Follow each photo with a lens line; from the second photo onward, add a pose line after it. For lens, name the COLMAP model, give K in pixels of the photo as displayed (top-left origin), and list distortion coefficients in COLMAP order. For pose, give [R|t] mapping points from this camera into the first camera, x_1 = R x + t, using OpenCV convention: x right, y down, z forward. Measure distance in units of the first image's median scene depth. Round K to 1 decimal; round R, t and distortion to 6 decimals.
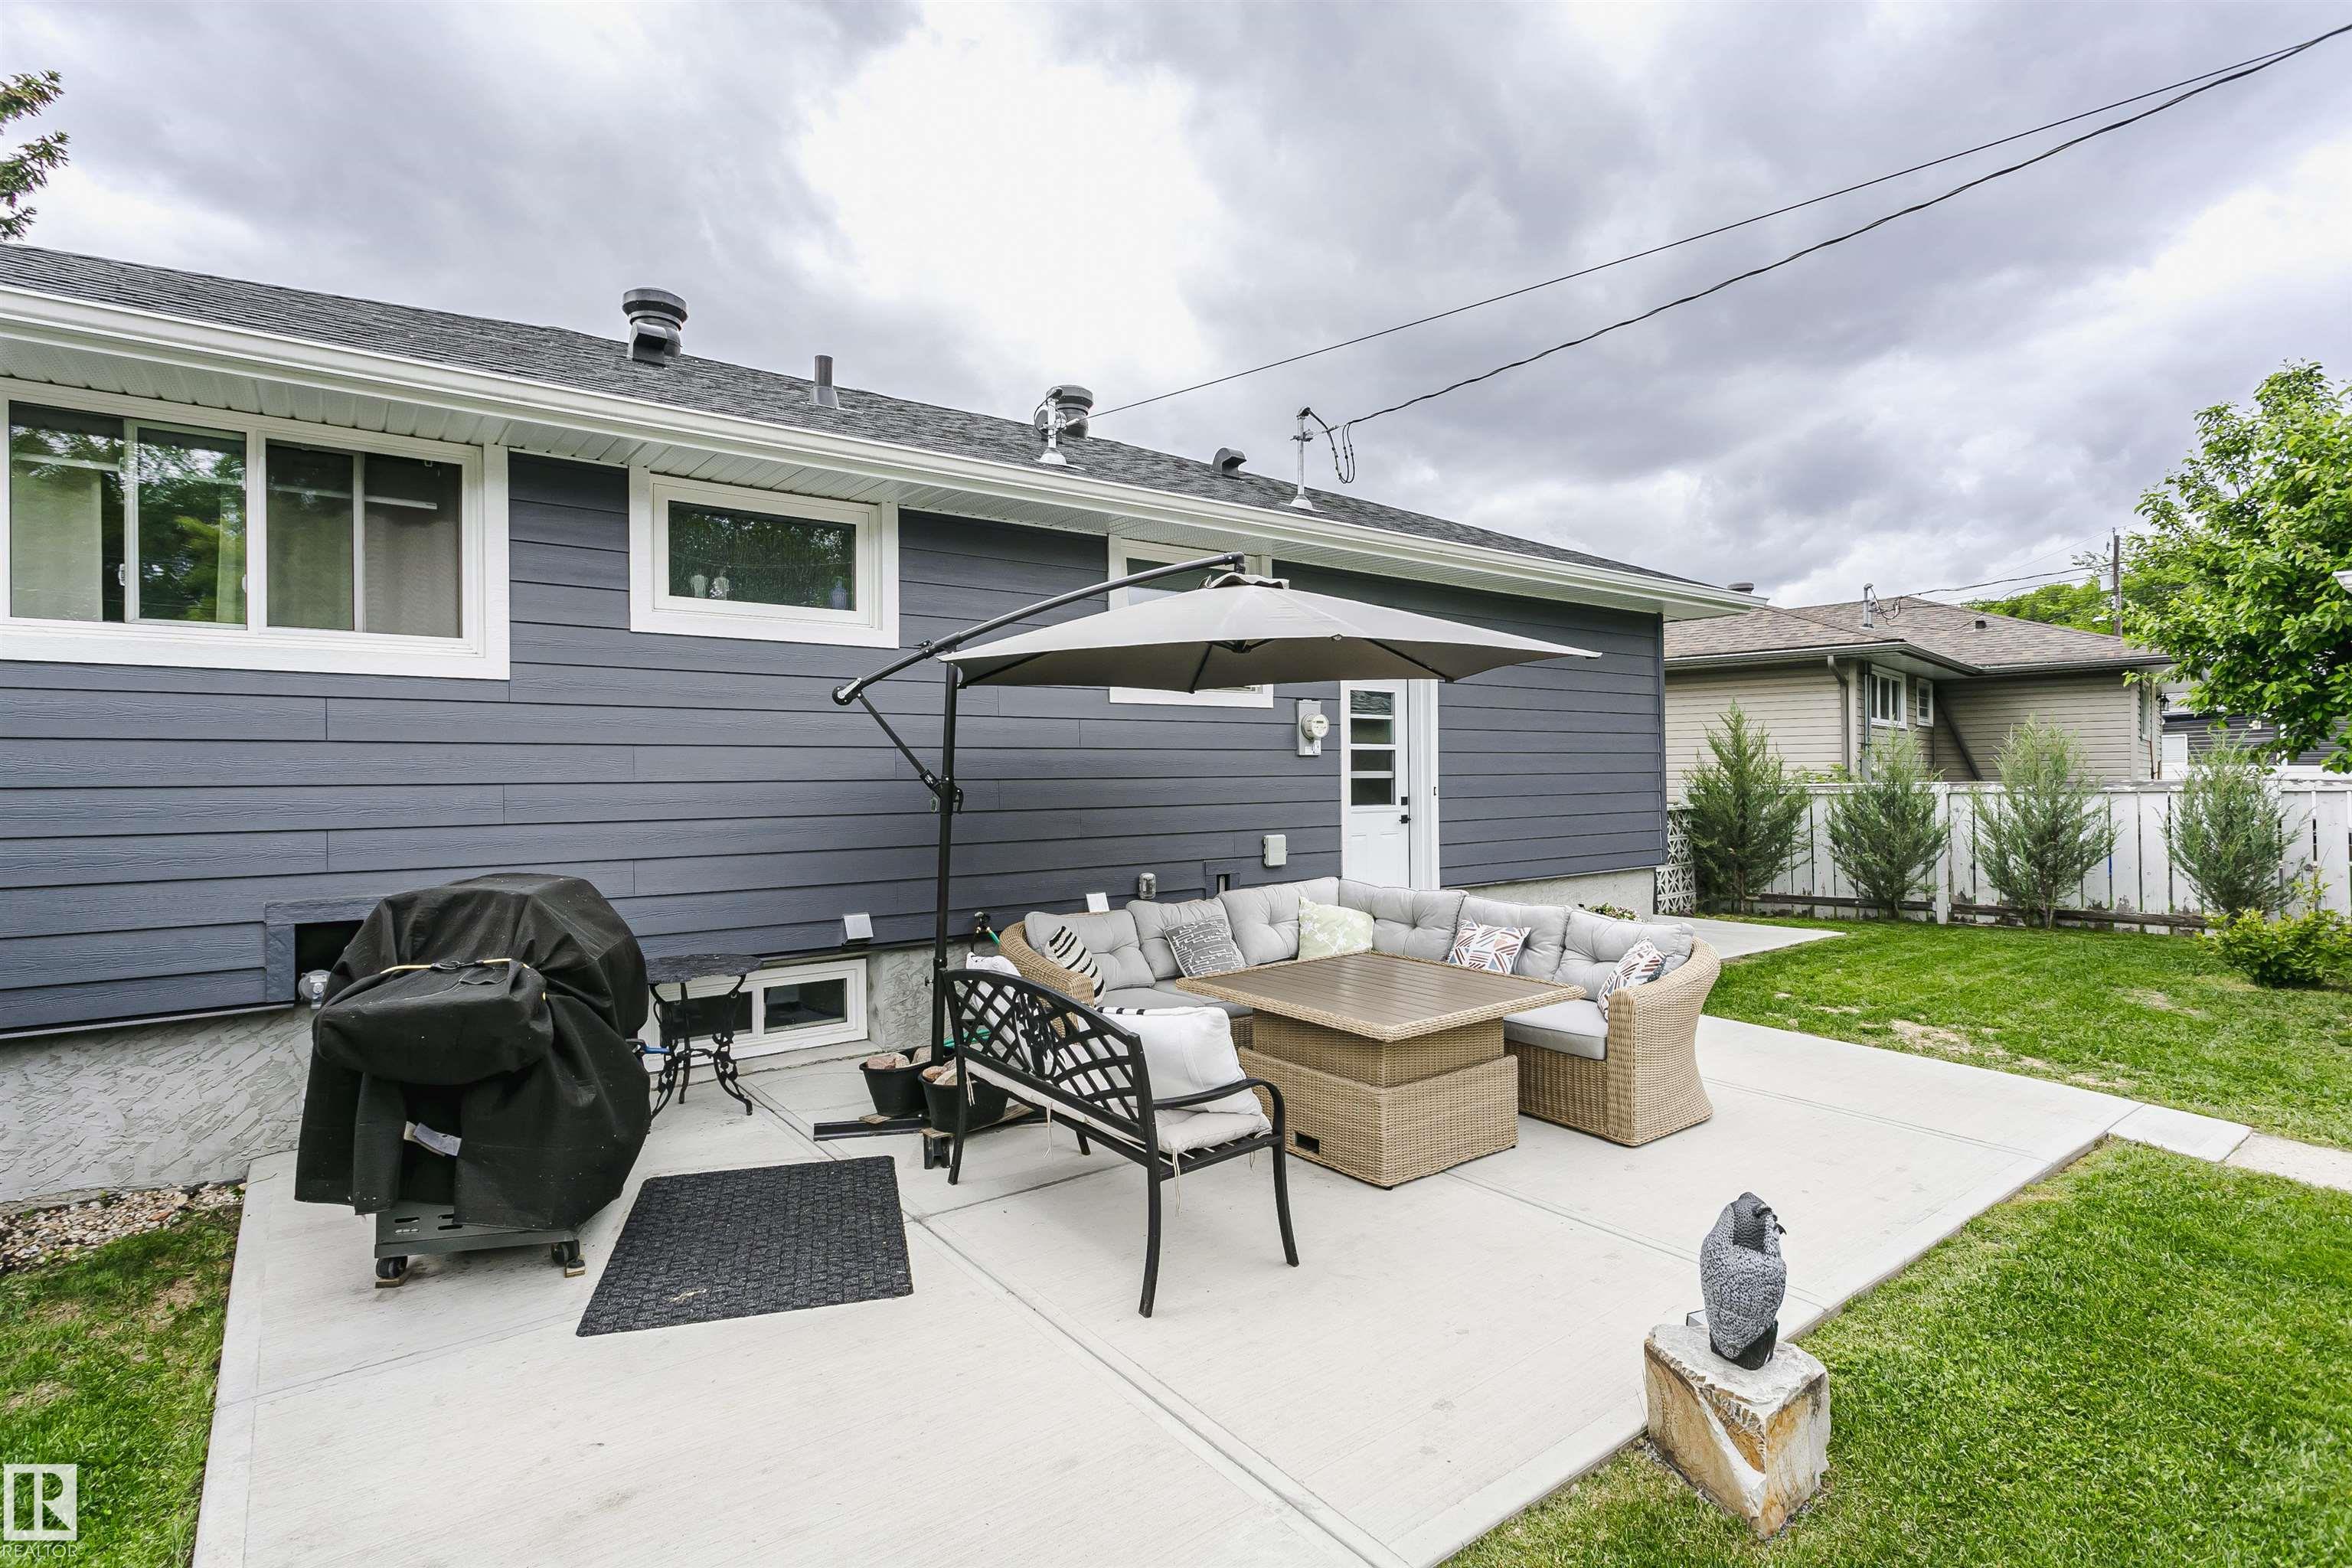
lens RADIAL K [[1102.6, 0, 1158.7], [0, 1102.6, 767.6], [0, 0, 1]] dist [0.001334, 0.000640]
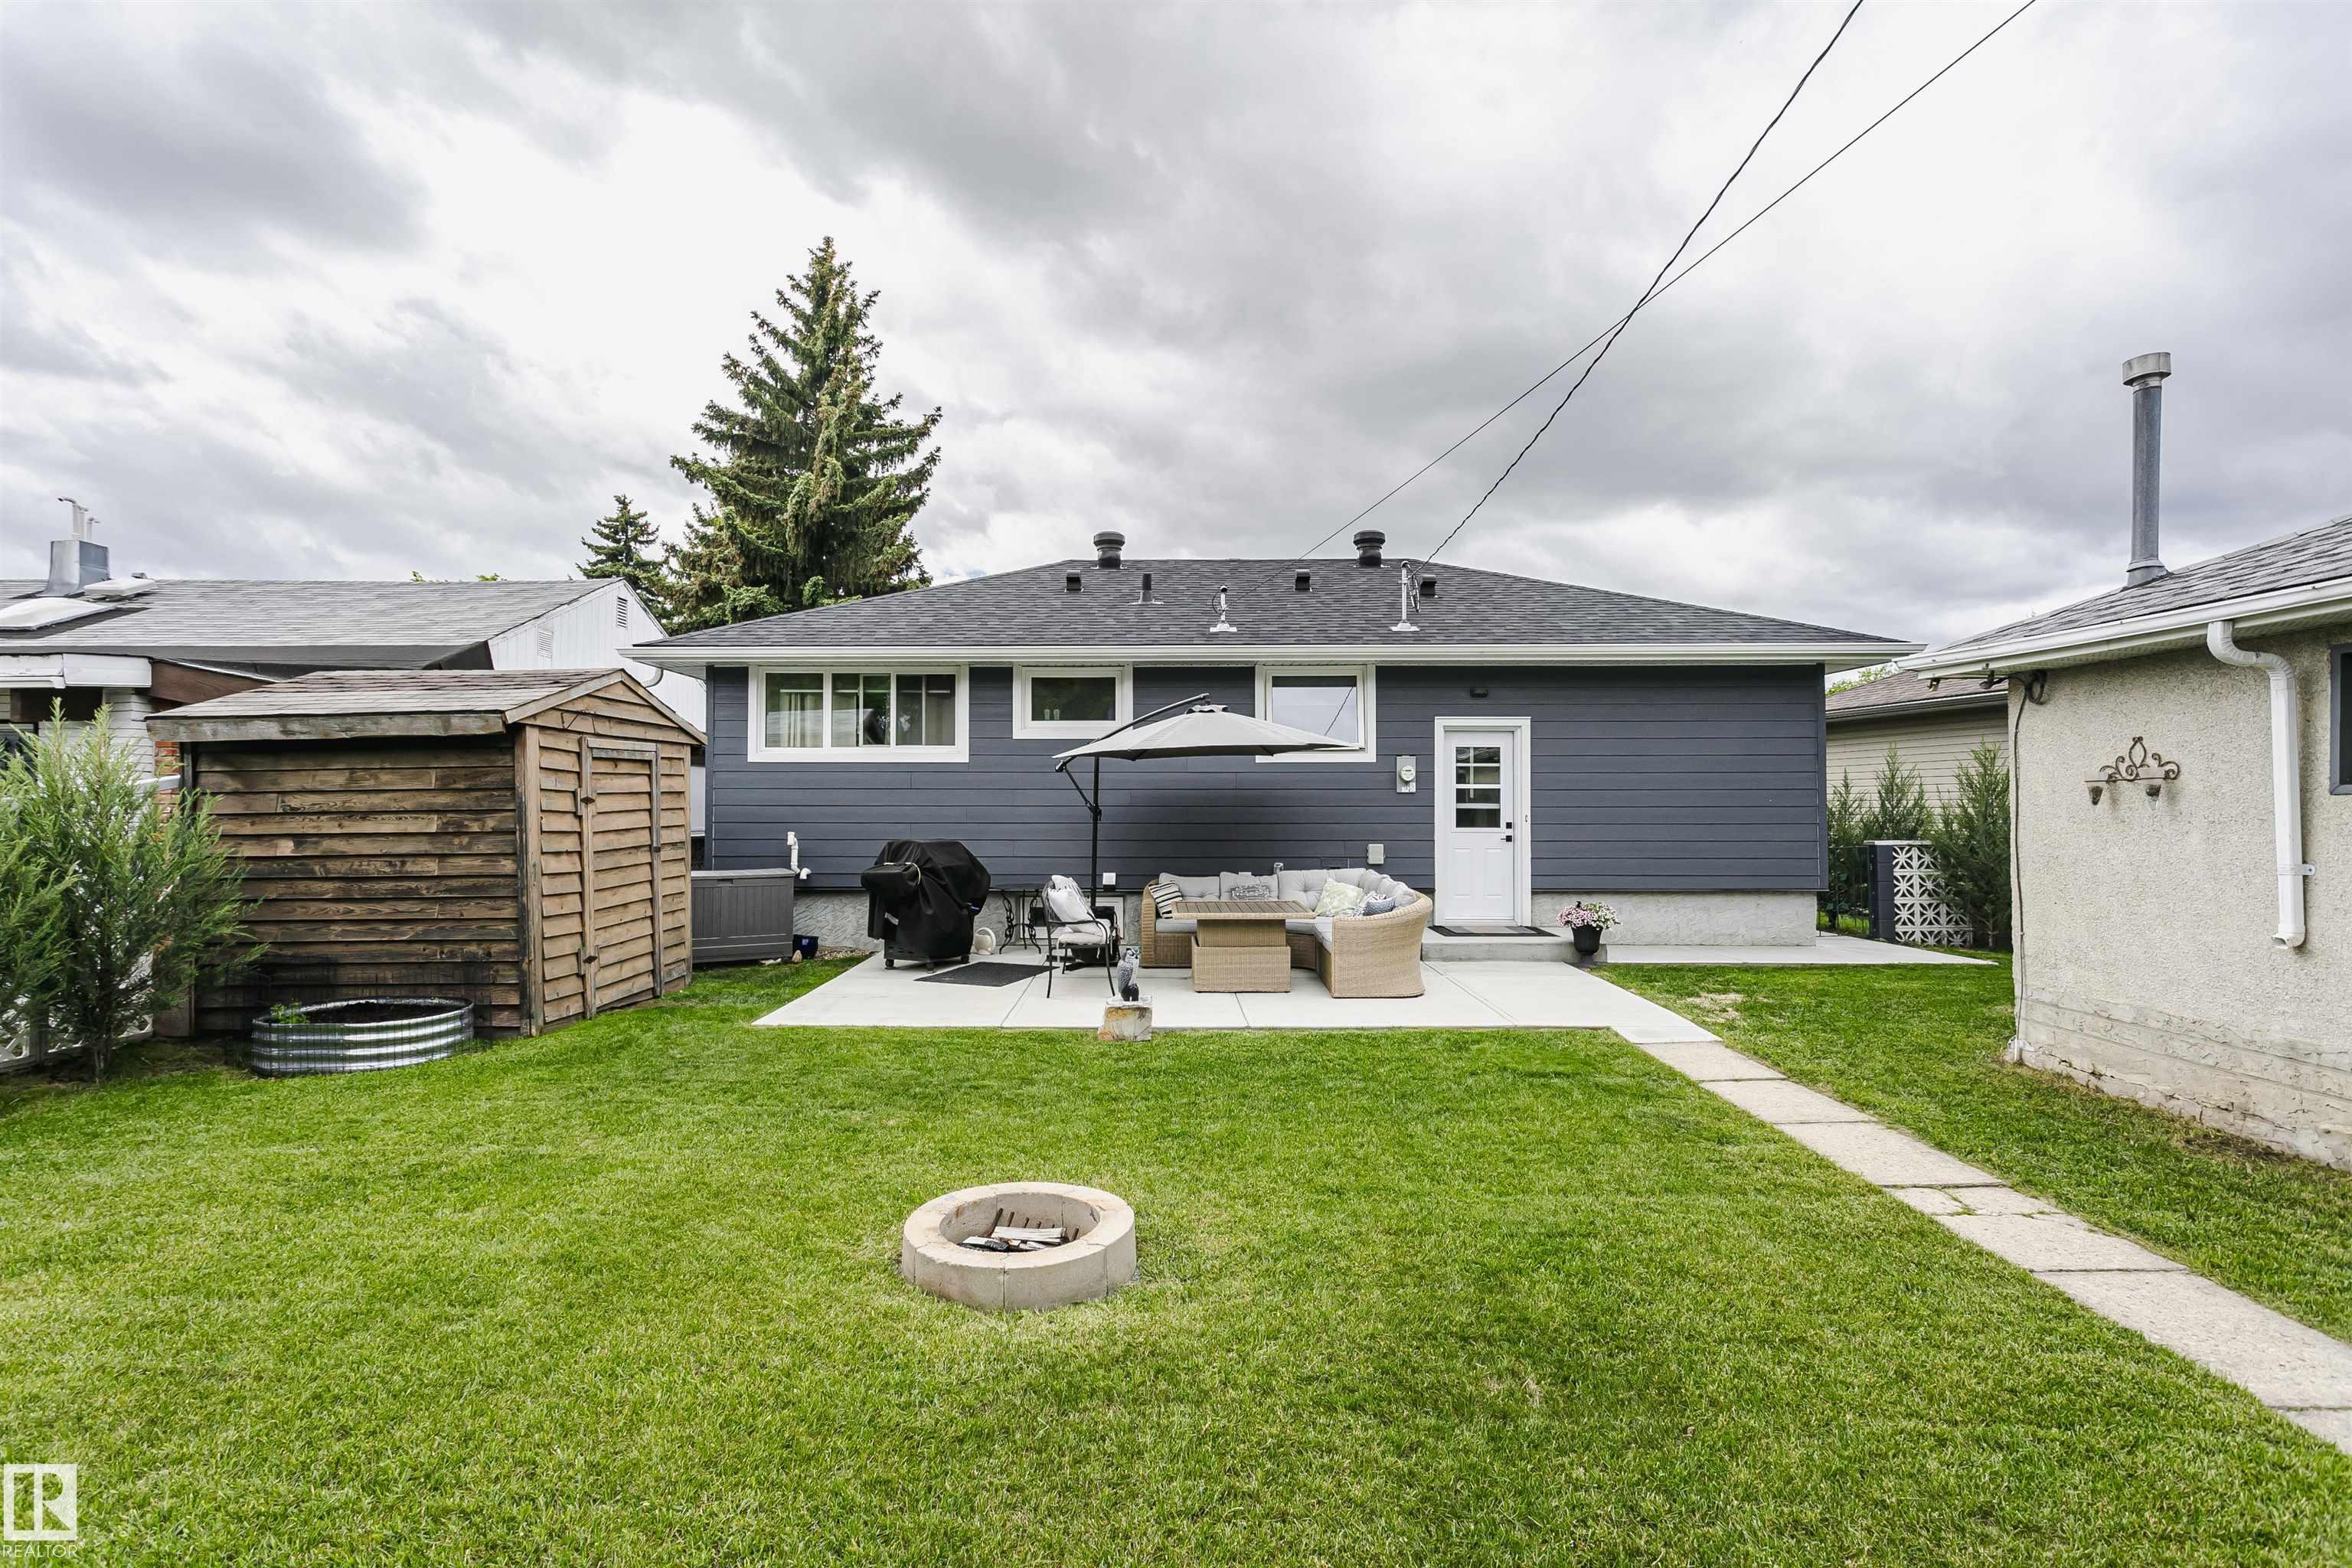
lens RADIAL K [[1130.6, 0, 1147.7], [0, 1130.6, 789.5], [0, 0, 1]] dist [0.001316, 0.001069]
pose [[0.781514, -0.001589, -0.623886, 0.937804], [-0.003219, 0.999973, -0.006579, -0.005091], [0.623879, 0.007150, 0.781488, -0.495473]]
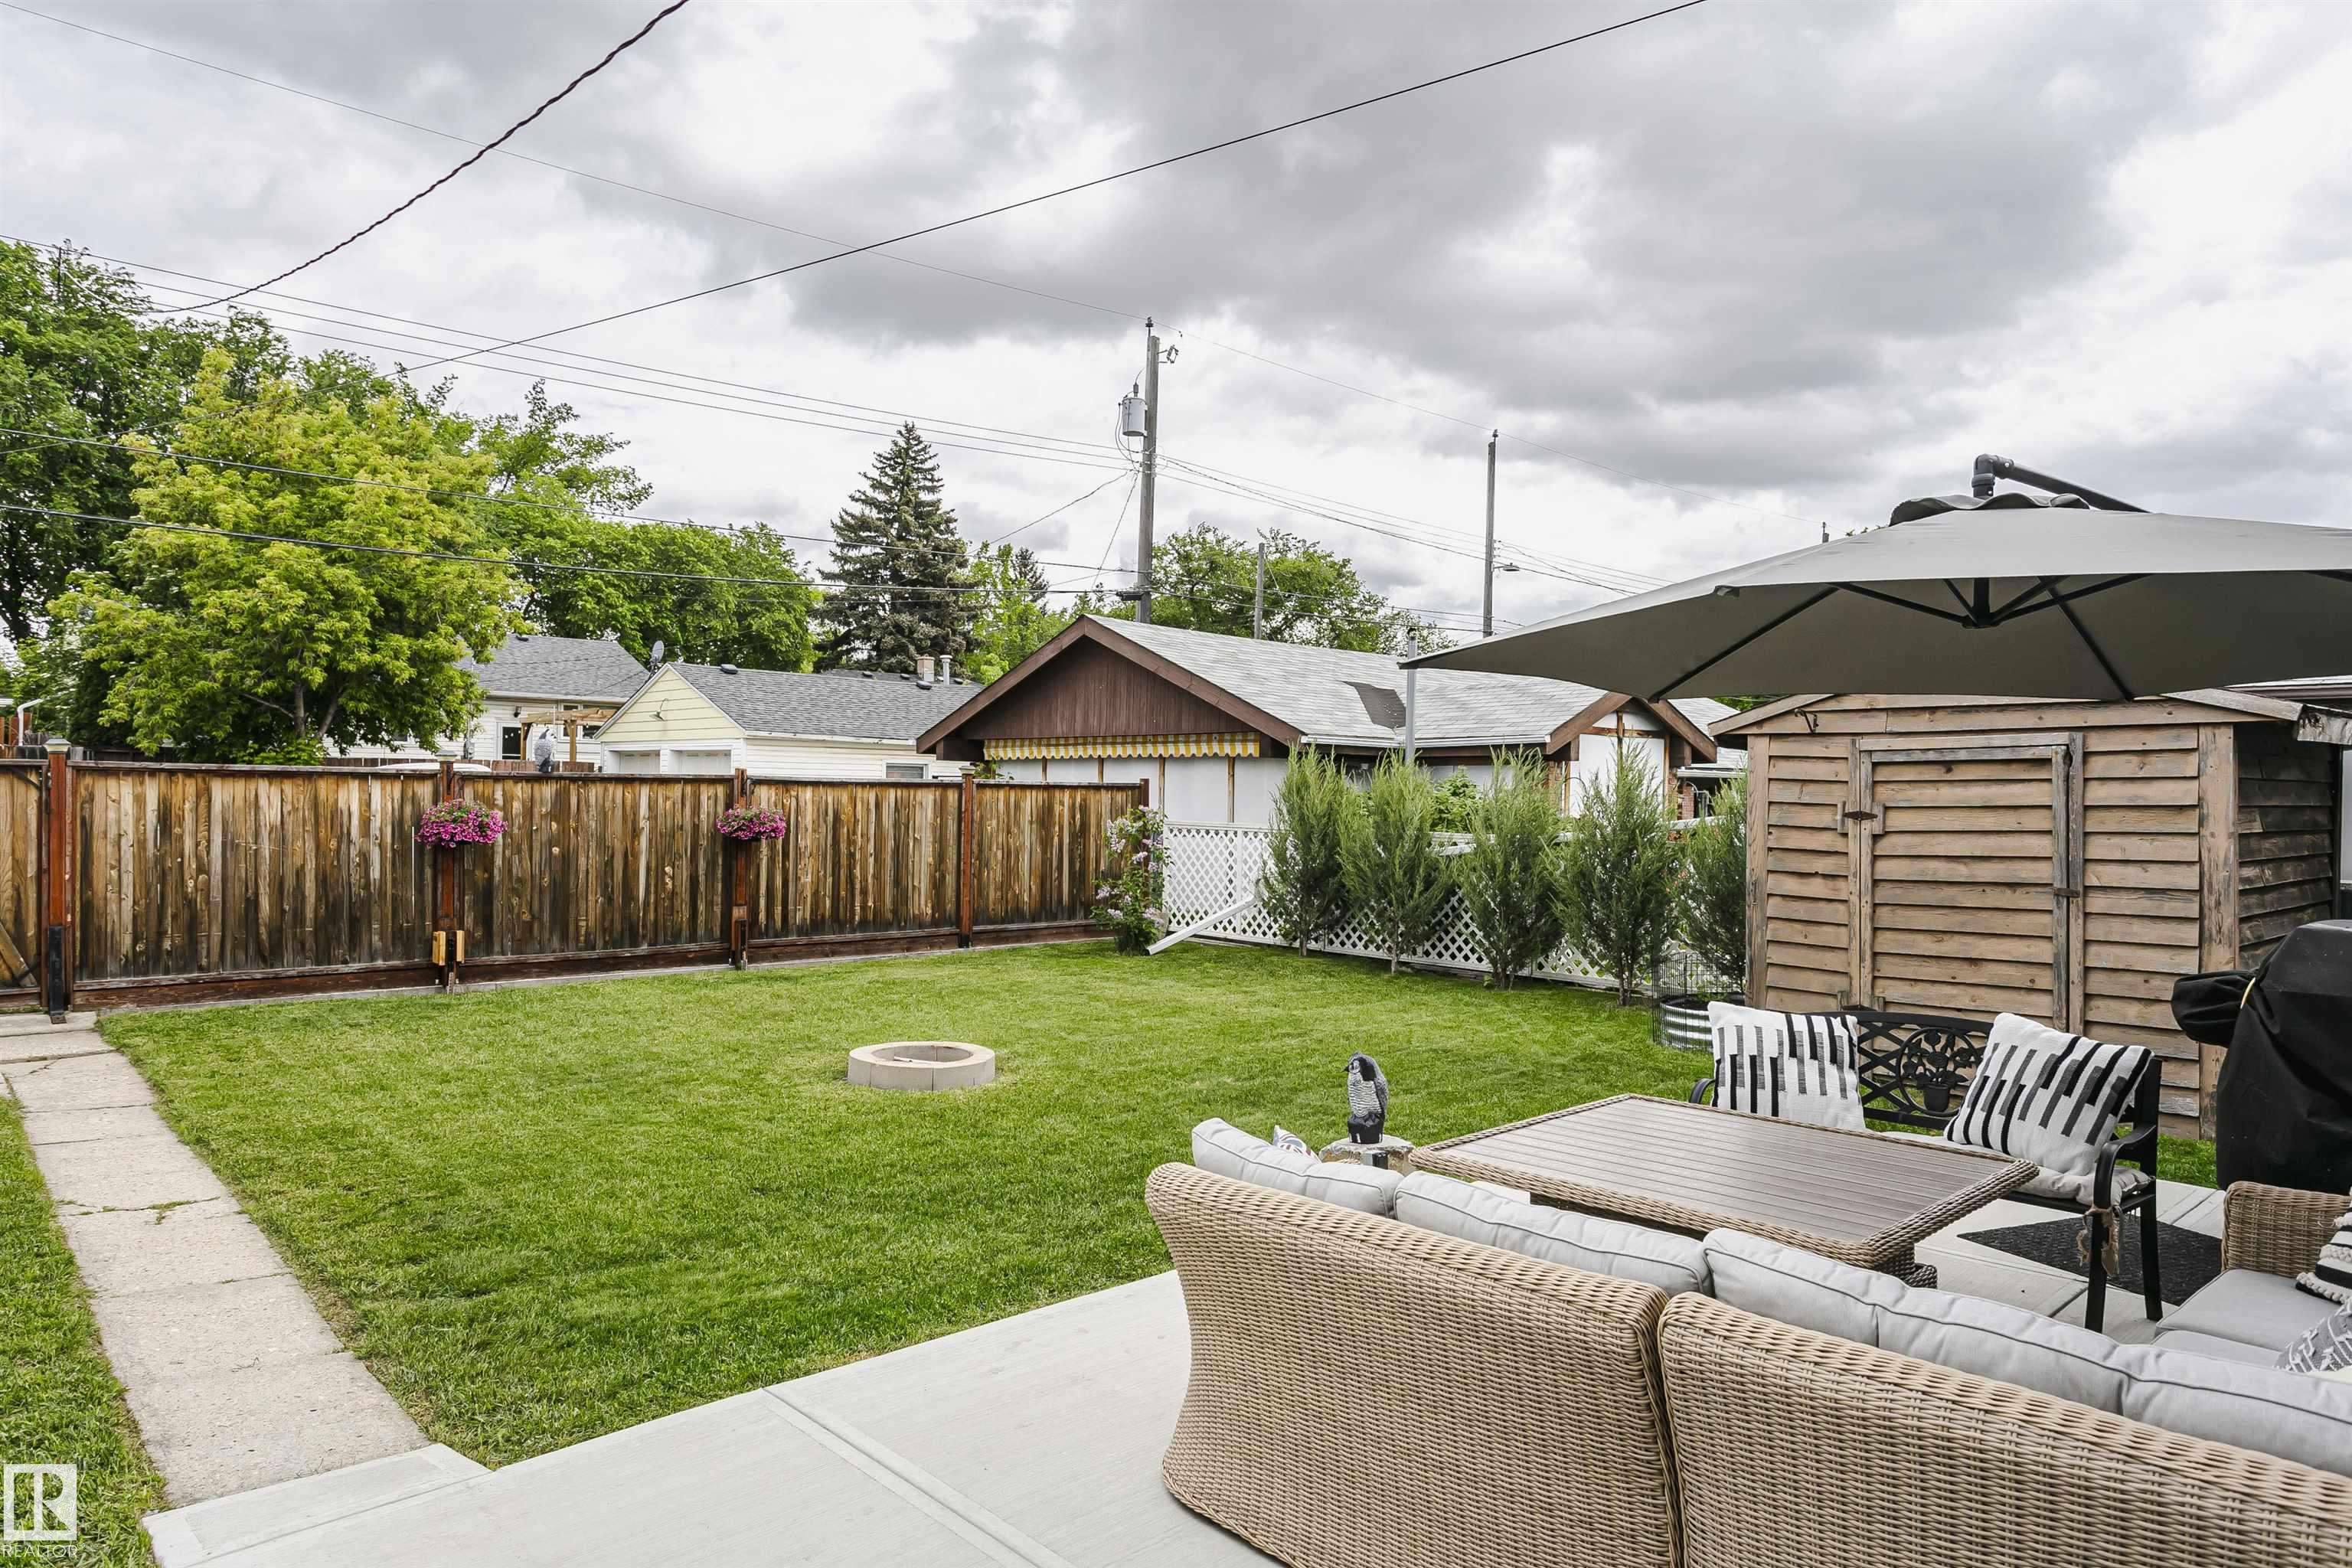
lens RADIAL K [[1421.6, 0, 1121.0], [0, 1421.6, 835.5], [0, 0, 1]] dist [-0.001876, 0.001045]
pose [[-0.993375, -0.002697, -0.114886, 0.450709], [-0.005694, 0.999652, 0.025765, -0.009221], [0.114776, 0.026248, -0.993045, 1.150475]]
